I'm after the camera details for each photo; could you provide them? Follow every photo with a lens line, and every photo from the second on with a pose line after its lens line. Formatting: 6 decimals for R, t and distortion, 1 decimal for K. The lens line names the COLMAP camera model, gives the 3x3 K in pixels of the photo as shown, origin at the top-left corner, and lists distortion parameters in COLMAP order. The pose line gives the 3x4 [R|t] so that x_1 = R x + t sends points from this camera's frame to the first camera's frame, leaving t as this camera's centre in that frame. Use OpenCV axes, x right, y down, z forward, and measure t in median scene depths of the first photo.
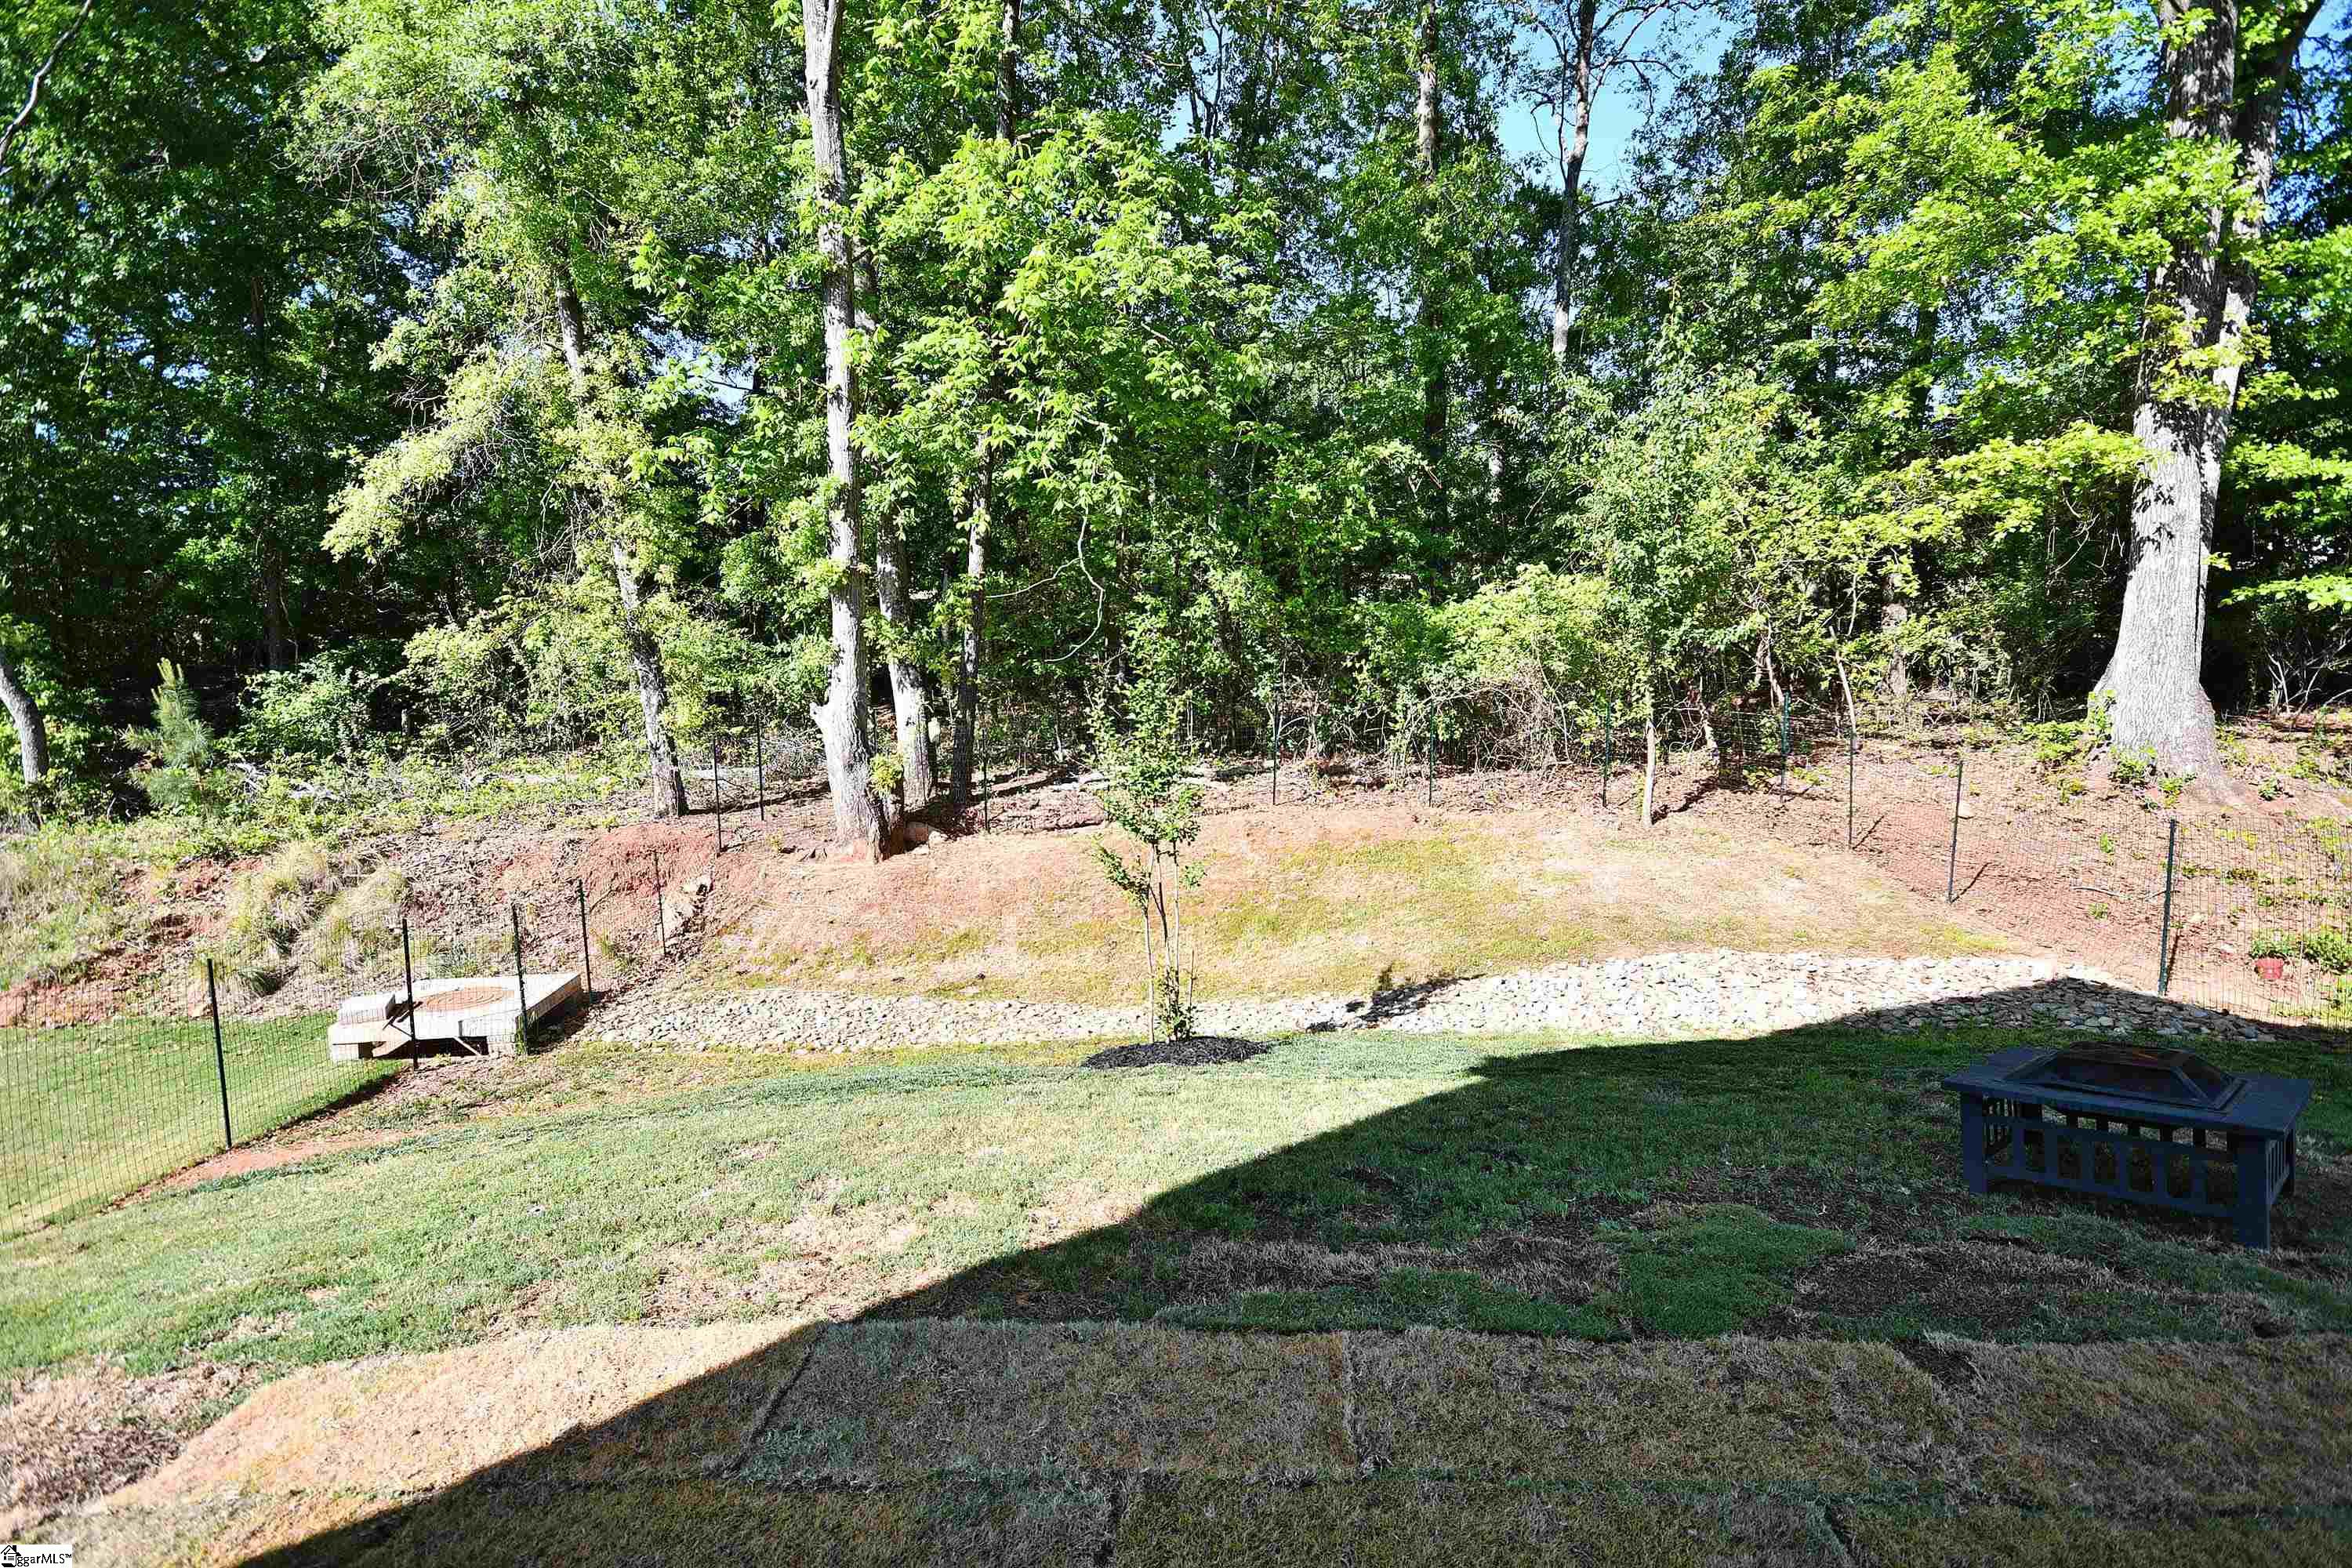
lens RADIAL K [[1145.3, 0, 1176.0], [0, 1145.3, 784.0], [0, 0, 1]] dist [0.001175, 0.000361]
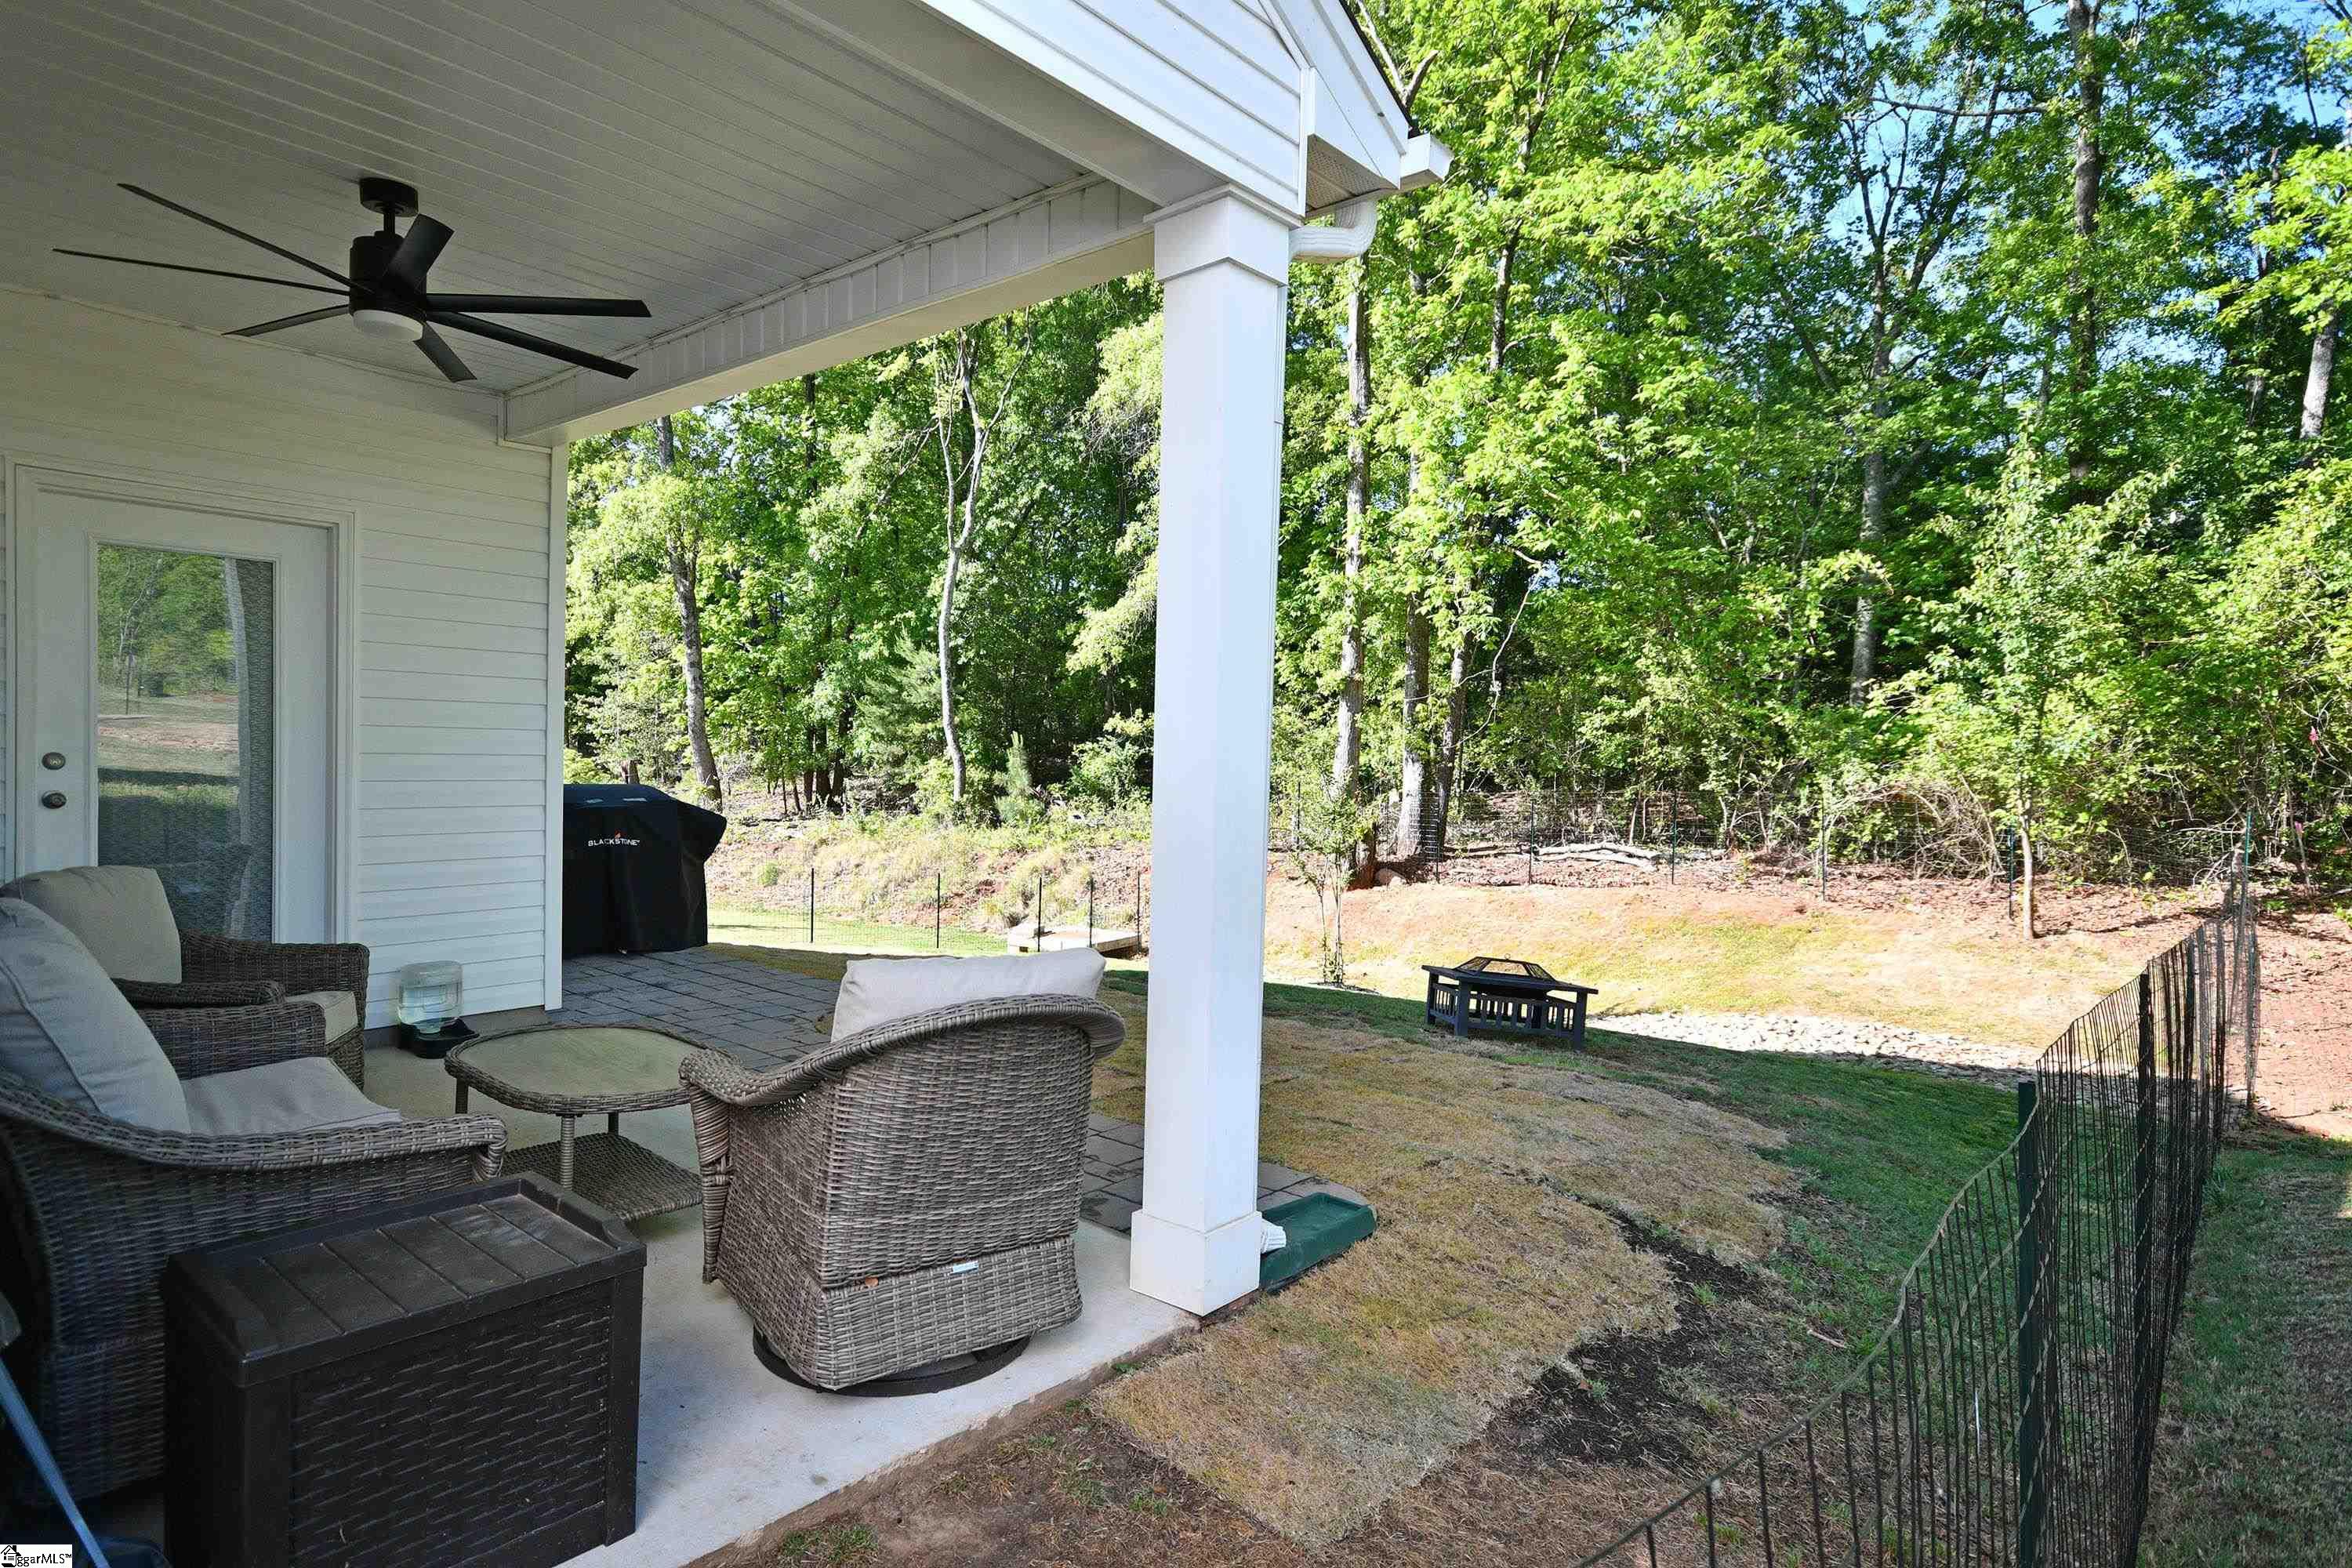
lens RADIAL K [[1294.9, 0, 1176.0], [0, 1294.9, 784.0], [0, 0, 1]] dist [-0.000673, -0.000136]
pose [[0.764940, 0.050662, -0.642106, 0.517324], [-0.107366, 0.992984, -0.049559, 0.035395], [0.635090, 0.106850, 0.765012, -0.282218]]
